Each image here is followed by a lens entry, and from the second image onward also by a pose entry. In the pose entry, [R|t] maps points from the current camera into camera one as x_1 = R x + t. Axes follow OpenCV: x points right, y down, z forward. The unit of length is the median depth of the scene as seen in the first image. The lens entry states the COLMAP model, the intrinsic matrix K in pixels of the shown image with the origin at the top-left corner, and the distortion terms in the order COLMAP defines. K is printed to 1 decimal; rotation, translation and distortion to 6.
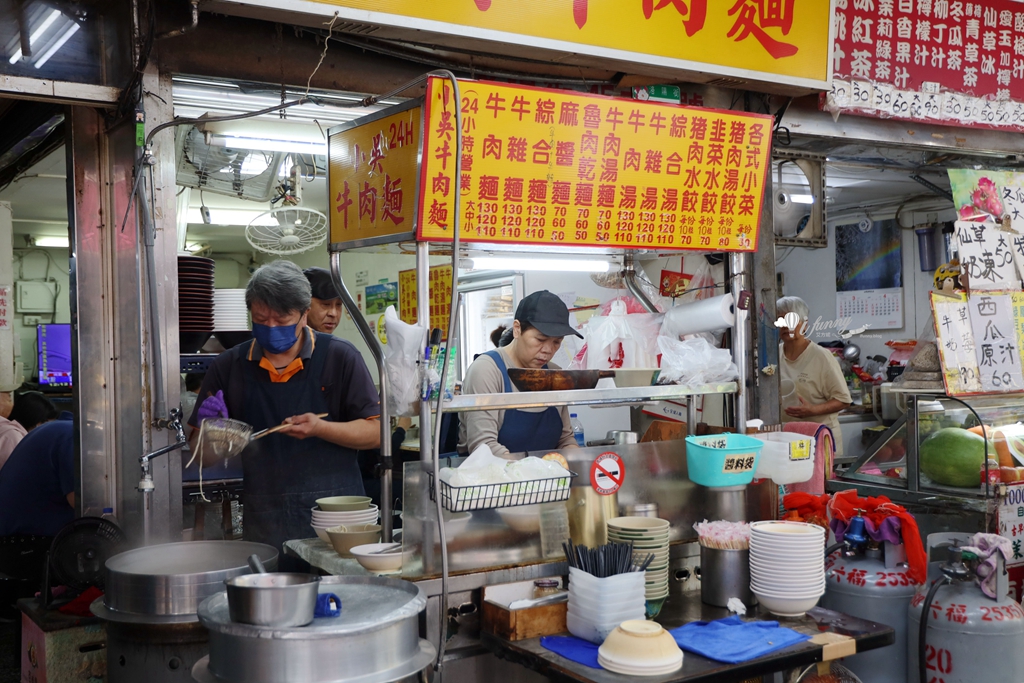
lens RADIAL K [[1082.9, 0, 486.8], [0, 1082.9, 341.6], [0, 0, 1]] dist [0.046052, -0.001864]
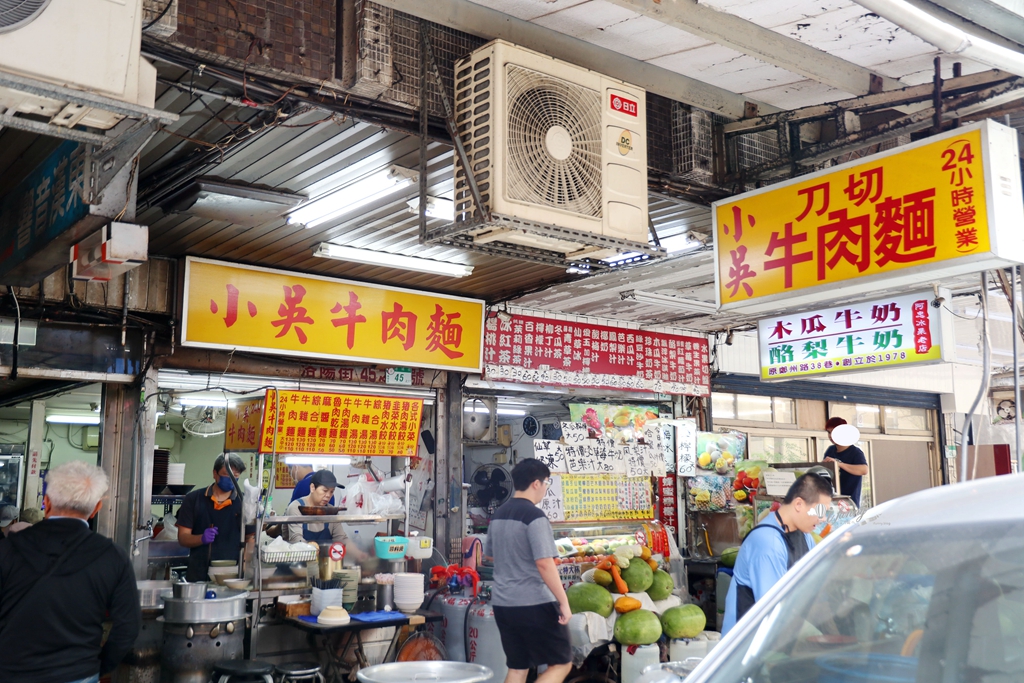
lens RADIAL K [[1013.3, 0, 512.0], [0, 1013.3, 341.5], [0, 0, 1]] dist [0.023439, 0.006591]
pose [[0.993628, 0.040825, 0.105060, 0.226511], [-0.026323, 0.990374, -0.135888, -0.039630], [-0.109596, 0.132256, 0.985138, -1.225214]]
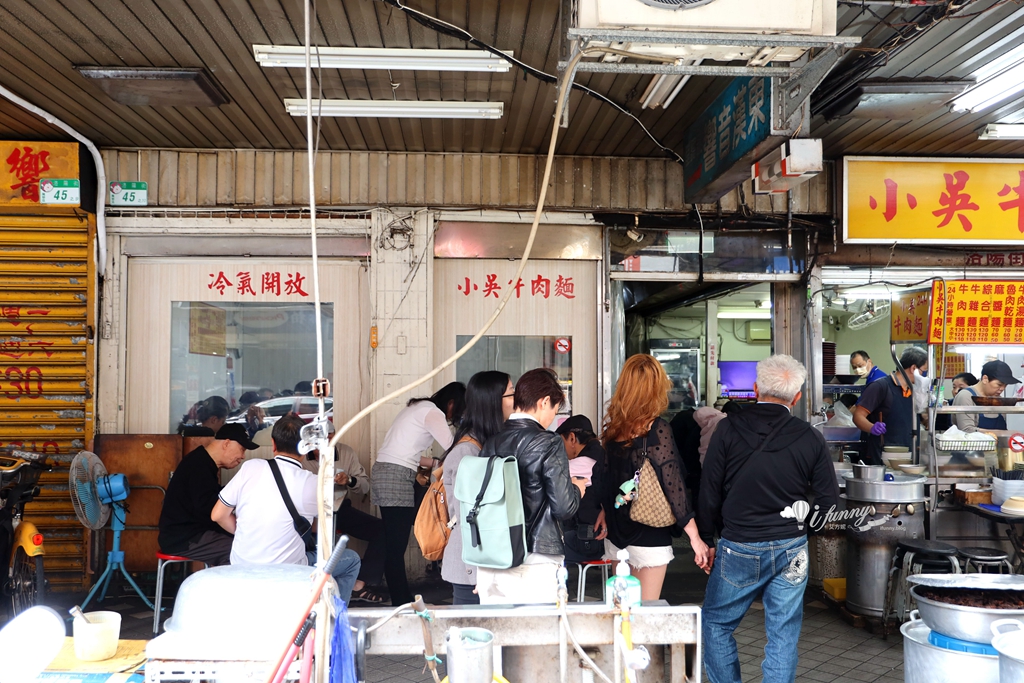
lens RADIAL K [[1023.1, 0, 512.0], [0, 1023.1, 341.5], [0, 0, 1]] dist [-0.000609, 0.117773]
pose [[0.880575, 0.009742, -0.473808, 0.189340], [-0.018679, 0.999725, -0.014160, -0.040788], [0.473539, 0.021320, 0.880515, -1.375124]]
